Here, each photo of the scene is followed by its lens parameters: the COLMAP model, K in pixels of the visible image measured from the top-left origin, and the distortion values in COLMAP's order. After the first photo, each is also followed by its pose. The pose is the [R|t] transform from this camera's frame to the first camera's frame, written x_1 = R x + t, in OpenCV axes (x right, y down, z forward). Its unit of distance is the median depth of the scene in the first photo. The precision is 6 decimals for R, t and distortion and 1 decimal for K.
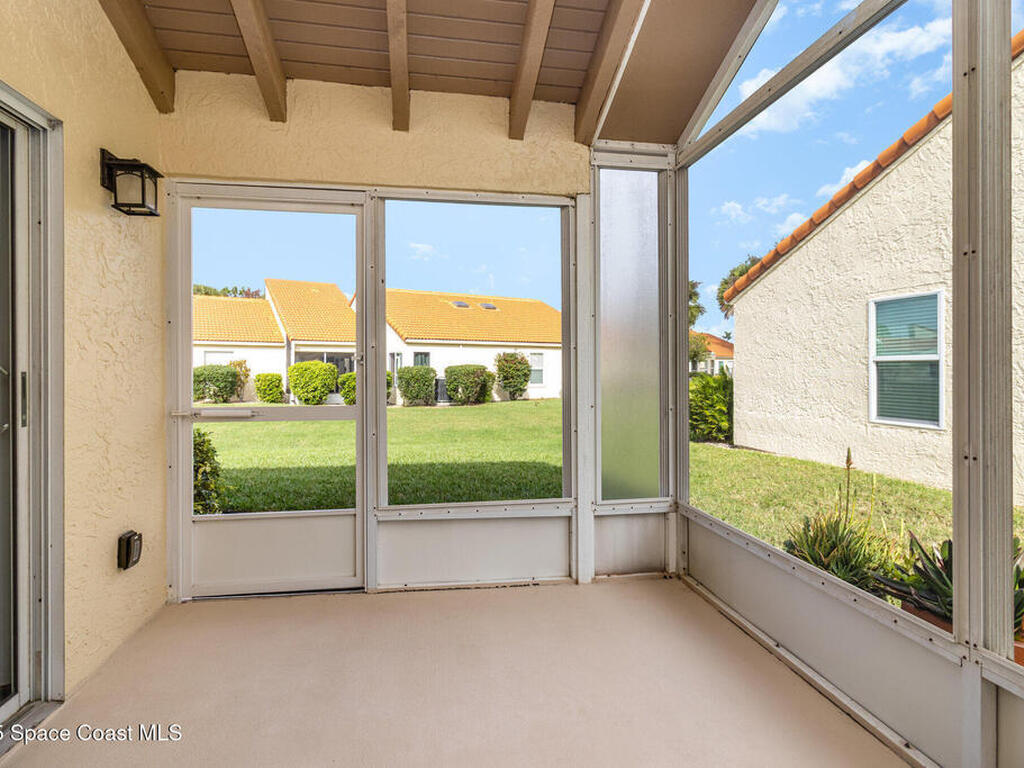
lens RADIAL K [[532.1, 0, 513.5], [0, 532.1, 376.2], [0, 0, 1]] dist [-0.000055, 0.000994]
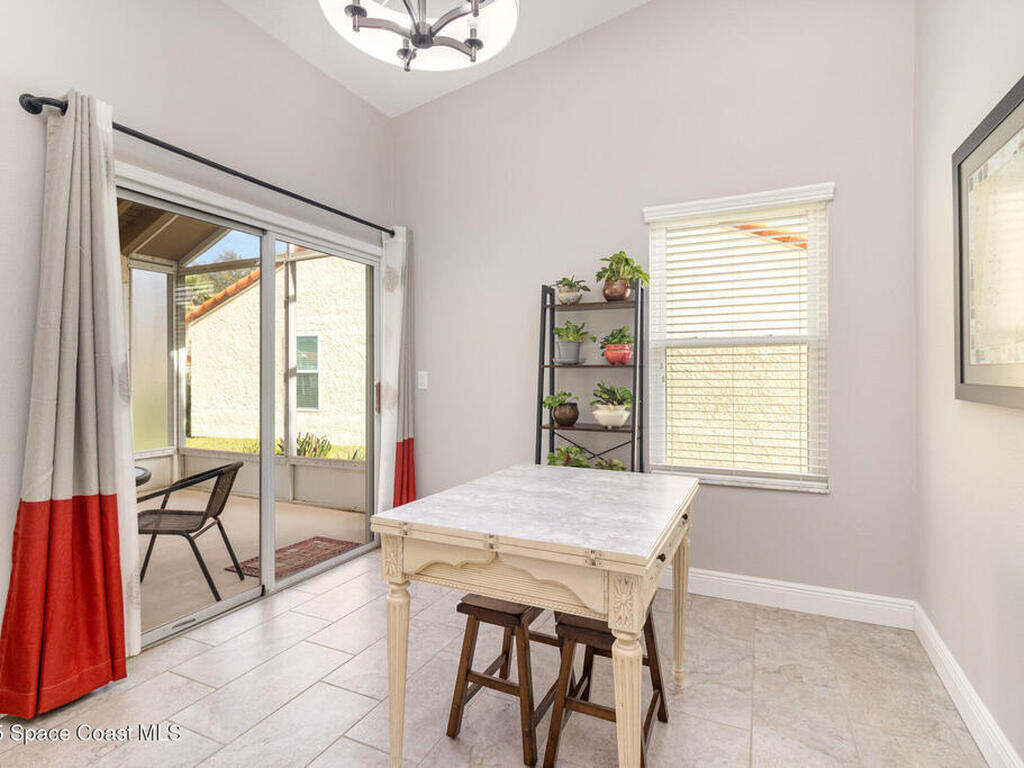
lens RADIAL K [[532.1, 0, 514.3], [0, 532.1, 381.0], [0, 0, 1]] dist [-0.000055, 0.000994]
pose [[0.567881, -0.002312, 0.823107, -0.572985], [0.005751, 0.999983, -0.001159, 0.005706], [-0.823090, 0.005392, 0.567885, -1.063381]]
